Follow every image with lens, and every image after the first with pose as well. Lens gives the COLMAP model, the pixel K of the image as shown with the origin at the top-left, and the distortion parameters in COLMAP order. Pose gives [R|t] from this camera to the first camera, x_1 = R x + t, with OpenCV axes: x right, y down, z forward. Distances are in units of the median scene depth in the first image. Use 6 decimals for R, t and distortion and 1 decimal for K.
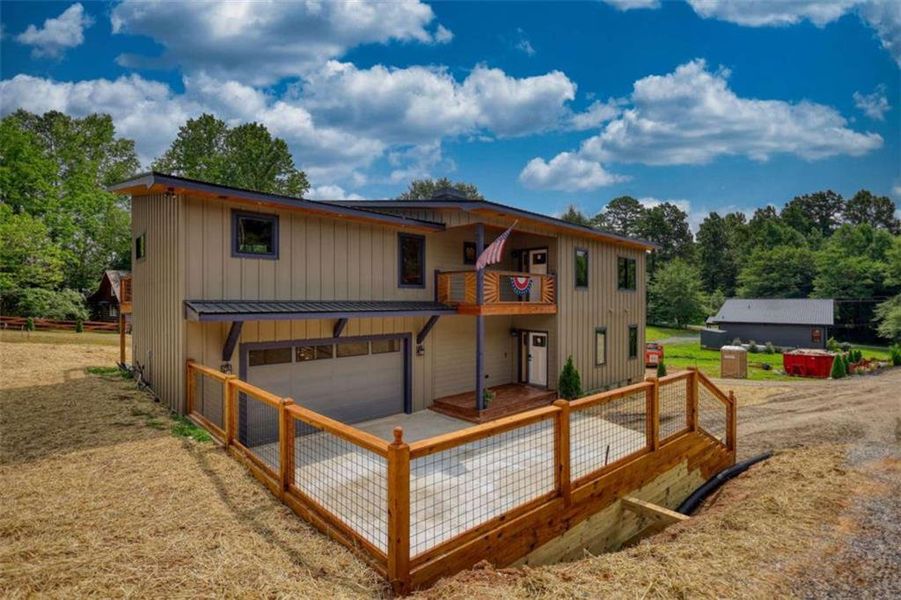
lens RADIAL K [[425.0, 0, 449.1], [0, 425.0, 304.8], [0, 0, 1]] dist [0.004577, 0.000526]
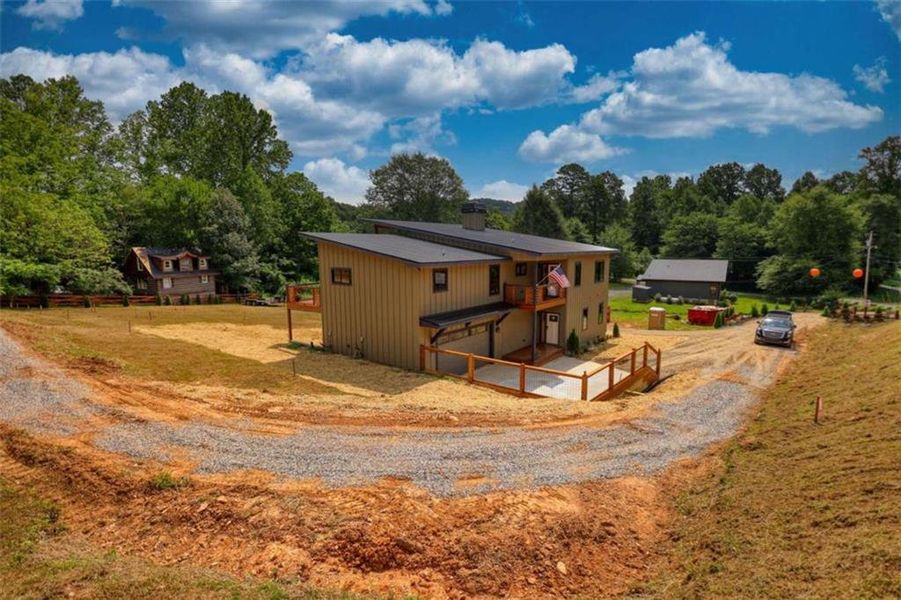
lens RADIAL K [[425.0, 0, 449.1], [0, 425.0, 304.8], [0, 0, 1]] dist [0.004577, 0.000526]
pose [[0.990009, -0.028974, 0.137998, -0.163245], [0.010909, 0.991466, 0.129909, -0.072884], [-0.140585, -0.127106, 0.981876, -0.225514]]
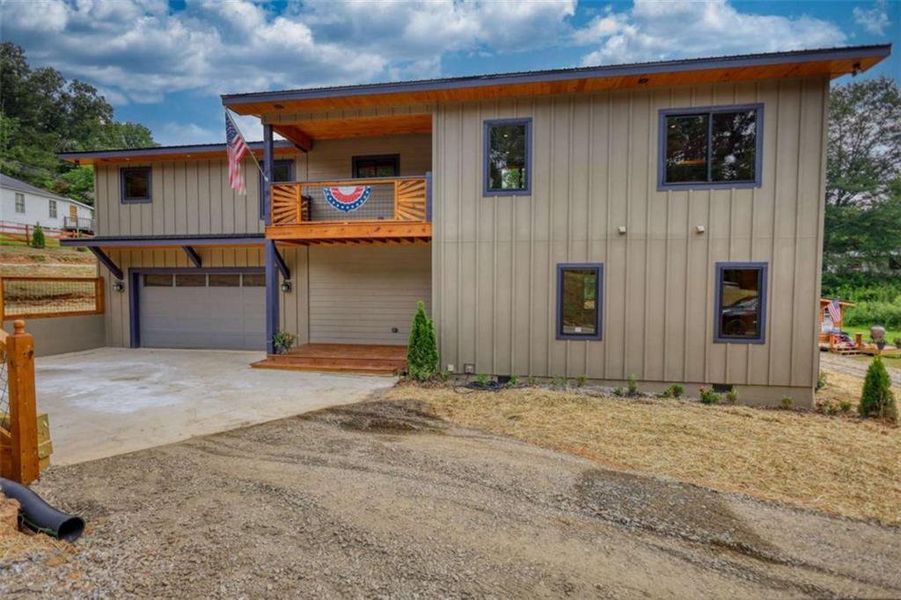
lens RADIAL K [[420.8, 0, 449.3], [0, 420.8, 301.2], [0, 0, 1]] dist [0.001769, 0.000553]
pose [[0.600103, 0.029805, -0.799367, 0.274385], [-0.006770, 0.999459, 0.032184, 0.033700], [0.799894, -0.013902, 0.599980, 0.231663]]
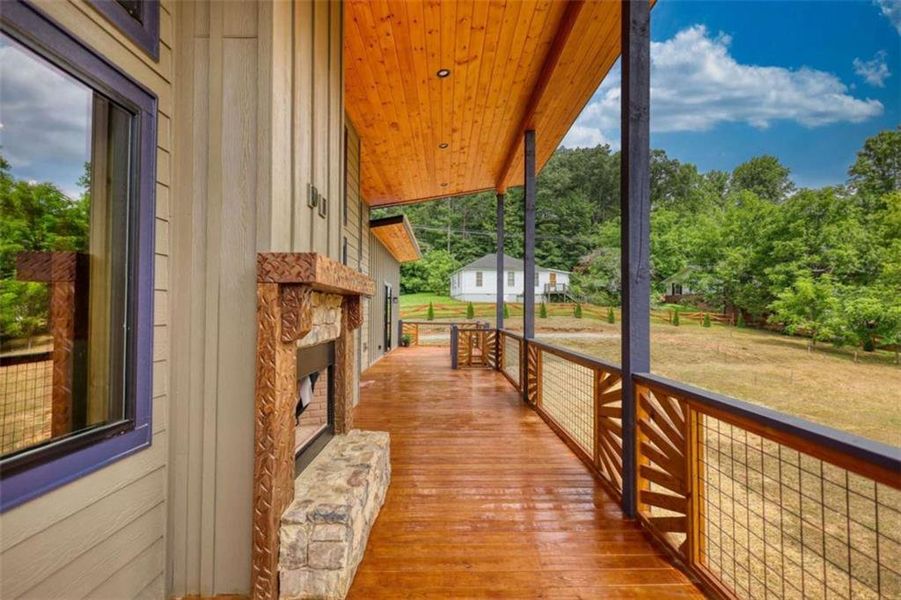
lens RADIAL K [[420.8, 0, 449.3], [0, 420.8, 301.2], [0, 0, 1]] dist [0.001769, 0.000553]
pose [[-0.678802, -0.021789, -0.733998, 0.032285], [-0.010296, 0.999744, -0.020156, -0.038990], [0.734249, -0.006125, -0.678853, 0.651379]]
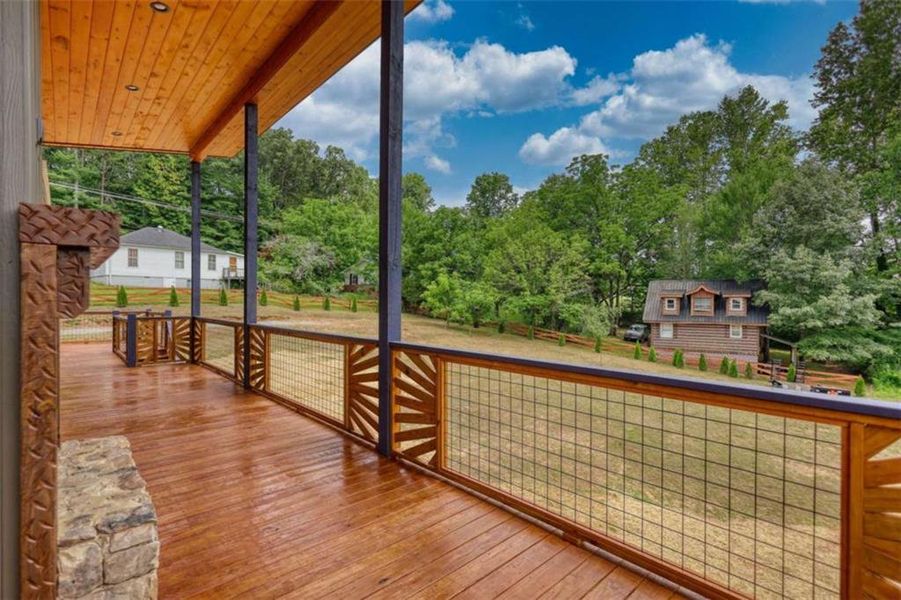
lens RADIAL K [[425.0, 0, 449.1], [0, 425.0, 304.8], [0, 0, 1]] dist [0.004577, 0.000526]
pose [[-0.017930, 0.006467, -0.999818, 0.048721], [-0.014793, 0.999868, 0.006733, -0.037180], [0.999730, 0.014911, -0.017832, 0.639521]]
